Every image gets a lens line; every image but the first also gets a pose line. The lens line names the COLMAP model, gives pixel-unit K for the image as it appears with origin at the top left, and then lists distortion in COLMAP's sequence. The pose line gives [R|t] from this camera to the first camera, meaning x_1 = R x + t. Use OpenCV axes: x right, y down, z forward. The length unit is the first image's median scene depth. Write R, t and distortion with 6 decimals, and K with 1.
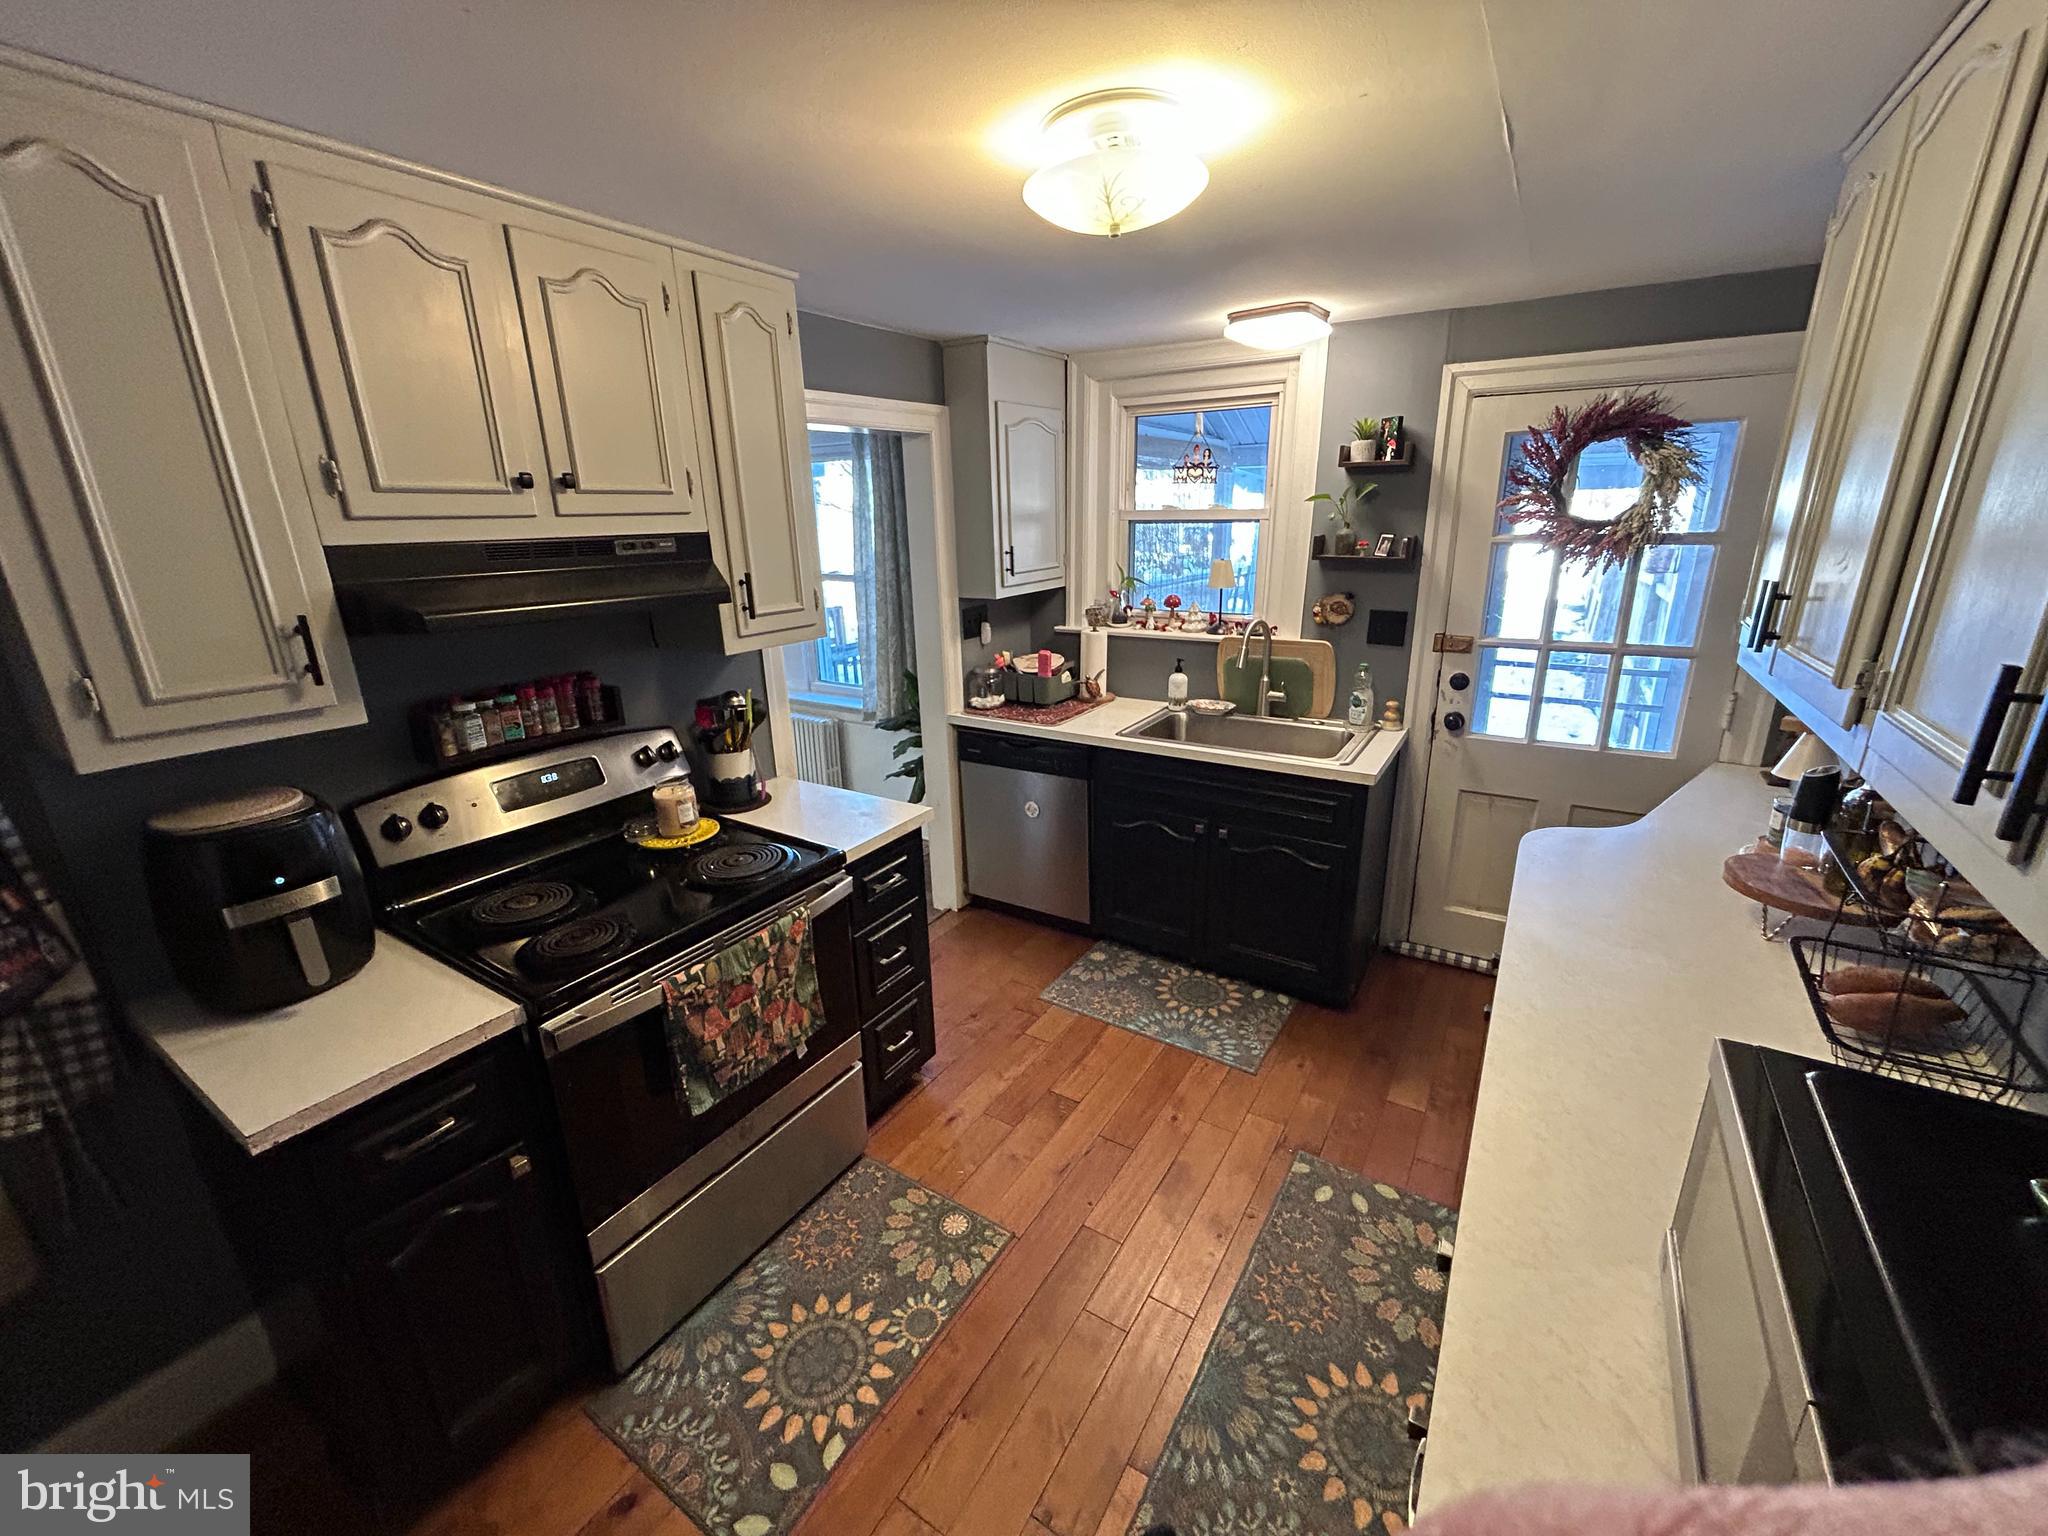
lens RADIAL K [[824.0, 0, 1022.1], [0, 824.0, 762.0], [0, 0, 1]] dist [-0.000545, 0.000198]
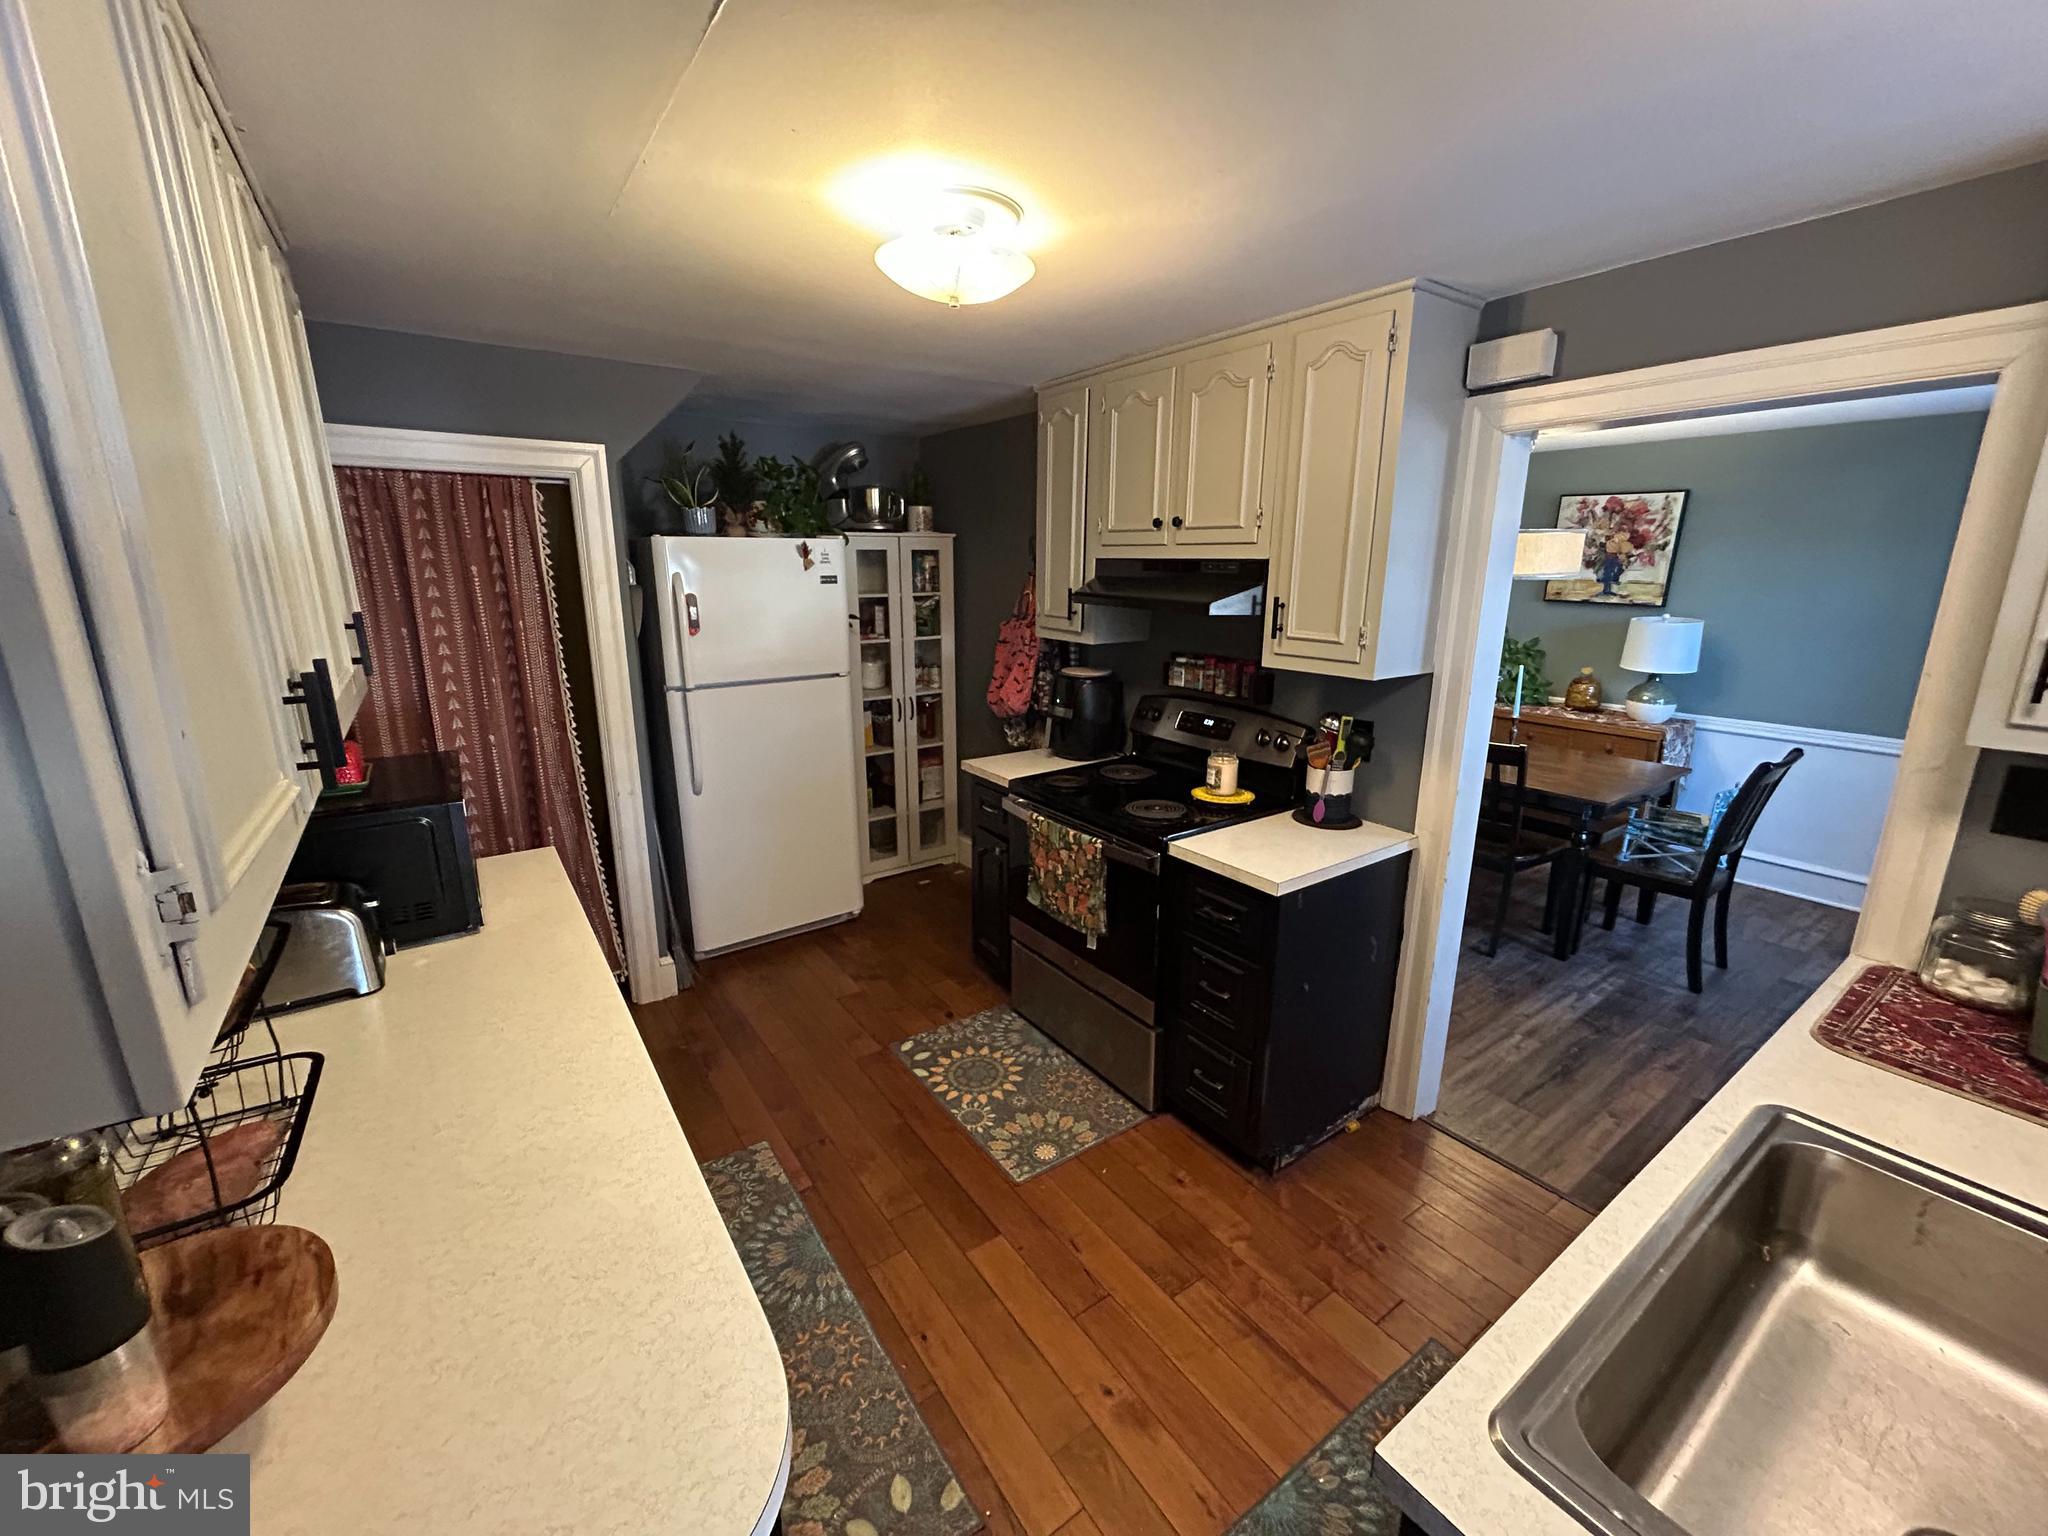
lens RADIAL K [[824.0, 0, 1022.1], [0, 824.0, 762.0], [0, 0, 1]] dist [-0.000545, 0.000198]
pose [[-0.380082, 0.244918, -0.891938, 0.980376], [-0.263512, 0.895672, 0.358235, -0.397301], [0.886622, 0.371195, -0.275890, 1.278932]]
